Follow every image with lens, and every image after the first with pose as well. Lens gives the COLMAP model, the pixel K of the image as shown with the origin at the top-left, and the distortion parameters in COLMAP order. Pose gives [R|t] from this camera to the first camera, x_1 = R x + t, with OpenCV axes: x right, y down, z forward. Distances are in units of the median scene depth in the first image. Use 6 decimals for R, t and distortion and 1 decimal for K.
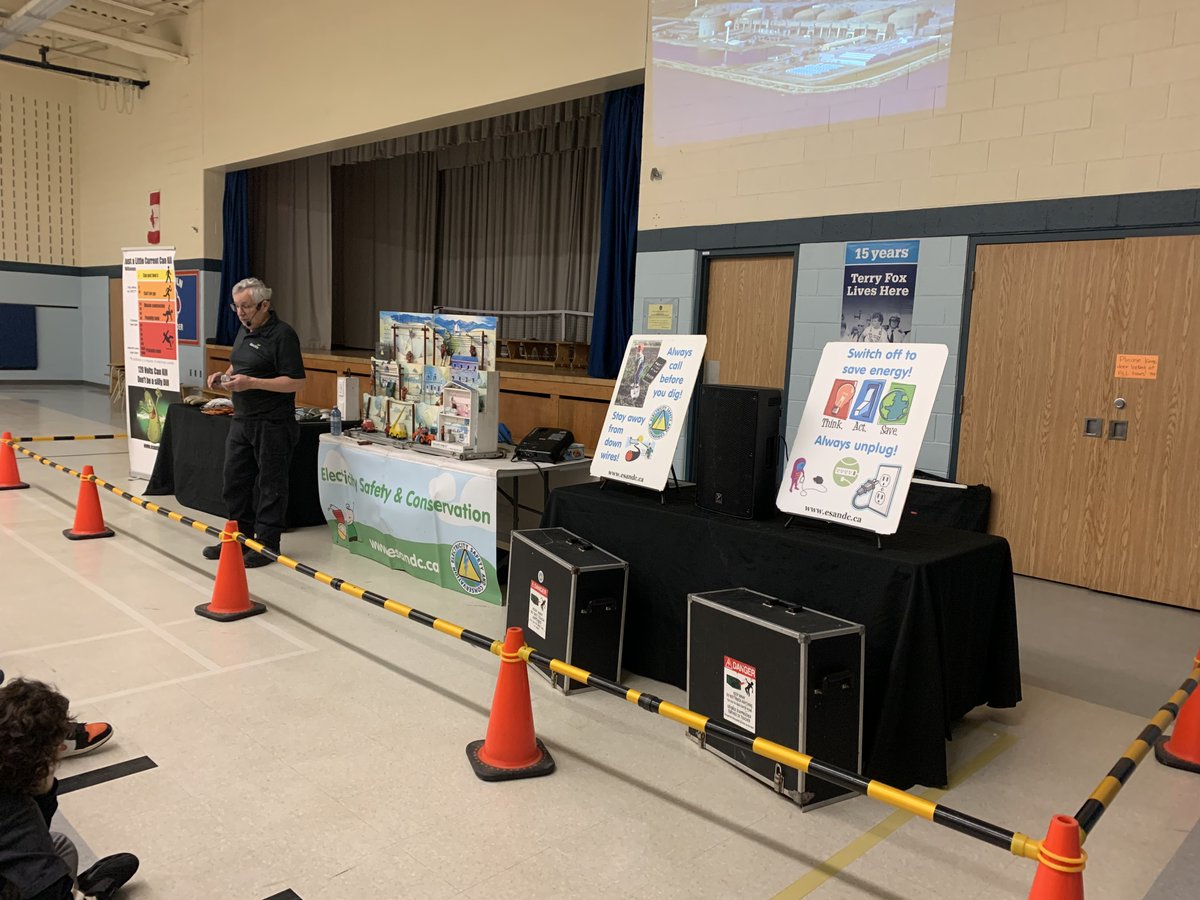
lens RADIAL K [[932.6, 0, 600.0], [0, 932.6, 450.0], [0, 0, 1]] dist [0.138652, -0.335757]
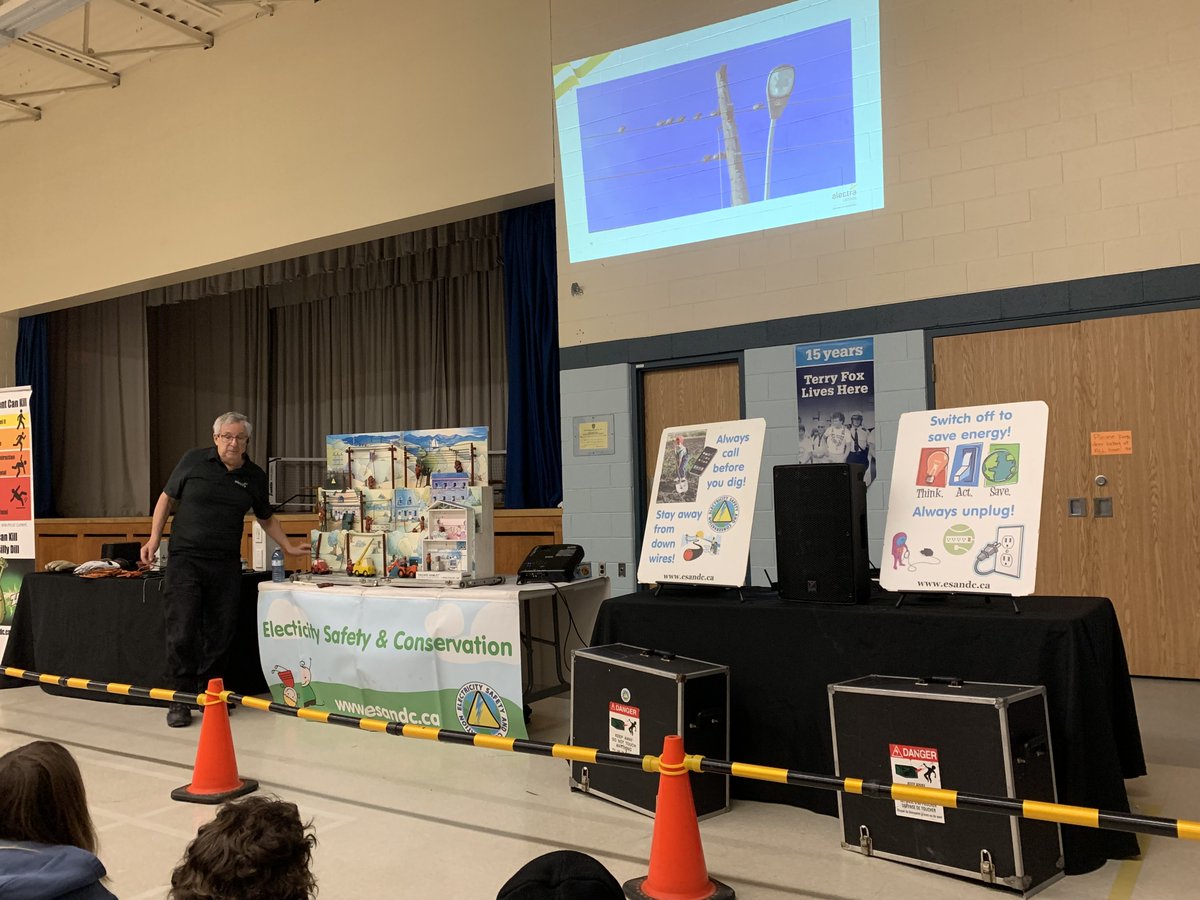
lens RADIAL K [[1028.5, 0, 616.1], [0, 1028.5, 448.7], [0, 0, 1]] dist [0.188432, -0.562587]
pose [[0.979336, -0.061309, 0.192723, -0.166057], [0.090702, 0.984879, -0.147602, 0.034300], [-0.180759, 0.162032, 0.970088, 0.012598]]
